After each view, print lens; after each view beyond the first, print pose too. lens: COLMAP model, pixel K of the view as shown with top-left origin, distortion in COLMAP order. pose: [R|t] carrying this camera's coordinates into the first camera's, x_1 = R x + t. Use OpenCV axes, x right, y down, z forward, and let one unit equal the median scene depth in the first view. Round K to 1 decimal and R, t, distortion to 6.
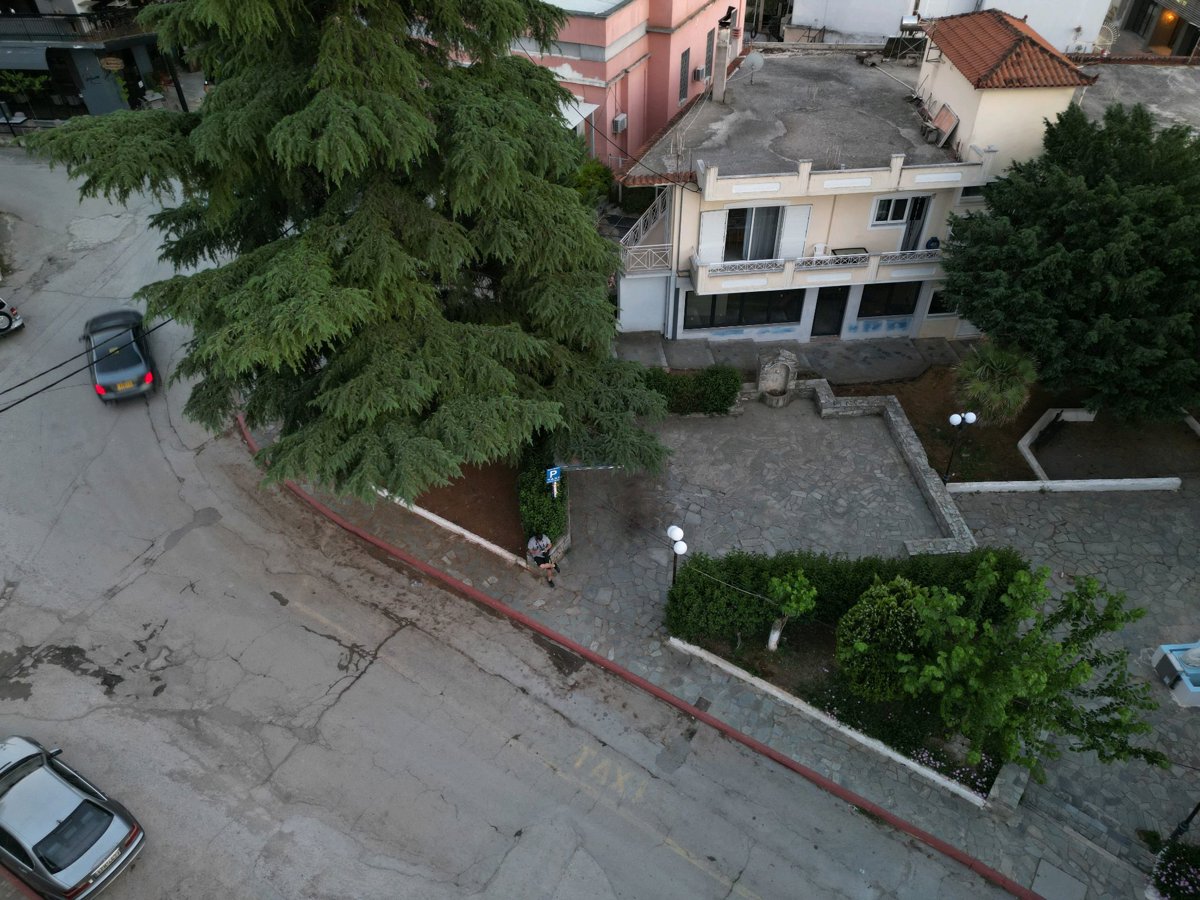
lens RADIAL K [[833.0, 0, 602.2], [0, 833.0, 452.1], [0, 0, 1]] dist [0.024316, -0.007513]
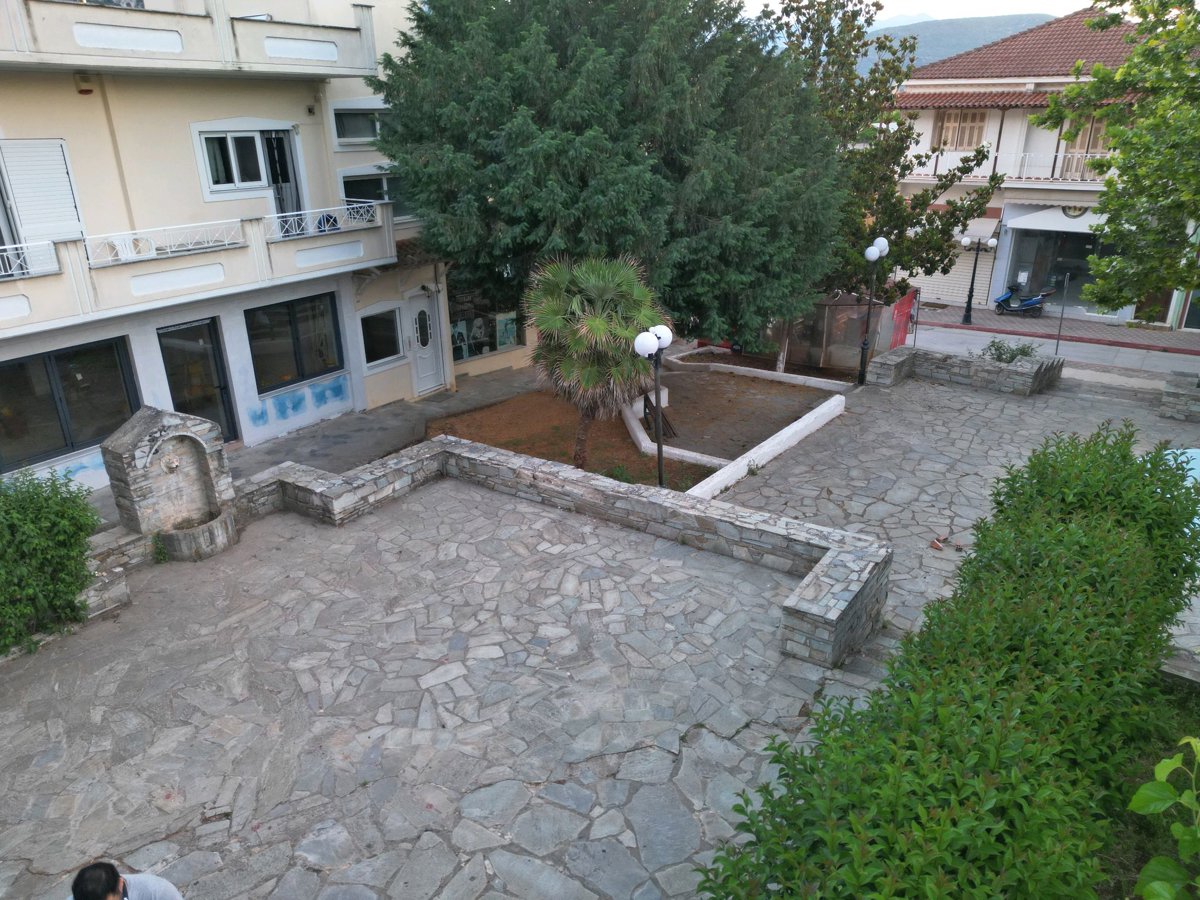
lens RADIAL K [[833.0, 0, 605.9], [0, 833.0, 454.9], [0, 0, 1]] dist [0.024316, -0.007513]
pose [[0.608129, -0.292818, 0.737859, 0.052169], [0.524667, 0.845790, -0.096770, 0.037029], [-0.595738, 0.445979, 0.667981, 0.626405]]
